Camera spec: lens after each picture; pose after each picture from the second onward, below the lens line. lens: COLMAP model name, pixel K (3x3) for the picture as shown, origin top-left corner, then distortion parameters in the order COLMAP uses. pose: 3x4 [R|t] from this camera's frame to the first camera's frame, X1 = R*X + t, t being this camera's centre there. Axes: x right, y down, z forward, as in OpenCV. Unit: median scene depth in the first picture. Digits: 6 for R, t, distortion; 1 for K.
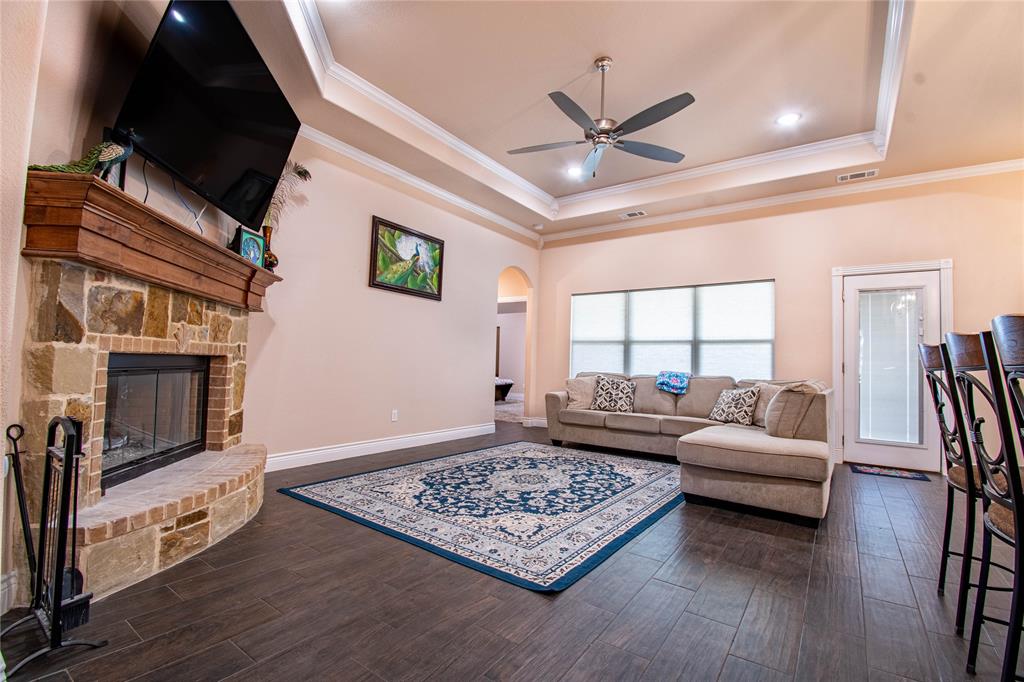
lens RADIAL K [[454.5, 0, 512.0], [0, 454.5, 341.0], [0, 0, 1]] dist [0.019832, -0.025917]
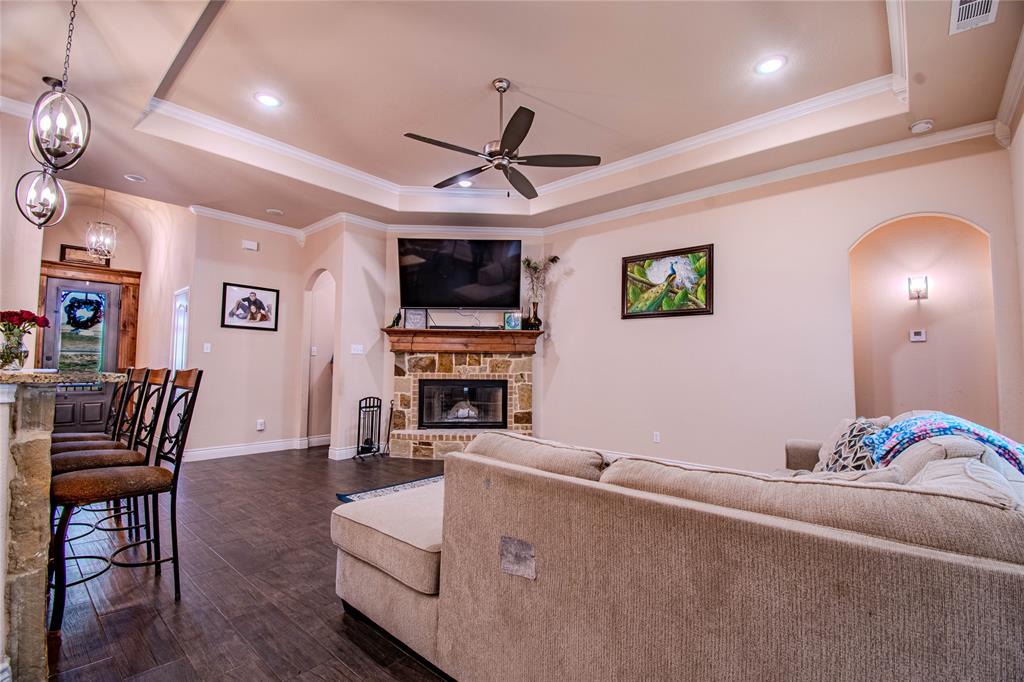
lens RADIAL K [[454.5, 0, 512.0], [0, 454.5, 341.0], [0, 0, 1]] dist [0.019832, -0.025917]
pose [[-0.102296, -0.088558, -0.990804, 0.846208], [0.037955, 0.994957, -0.092848, 0.032475], [0.994030, -0.047104, -0.098419, 0.814497]]
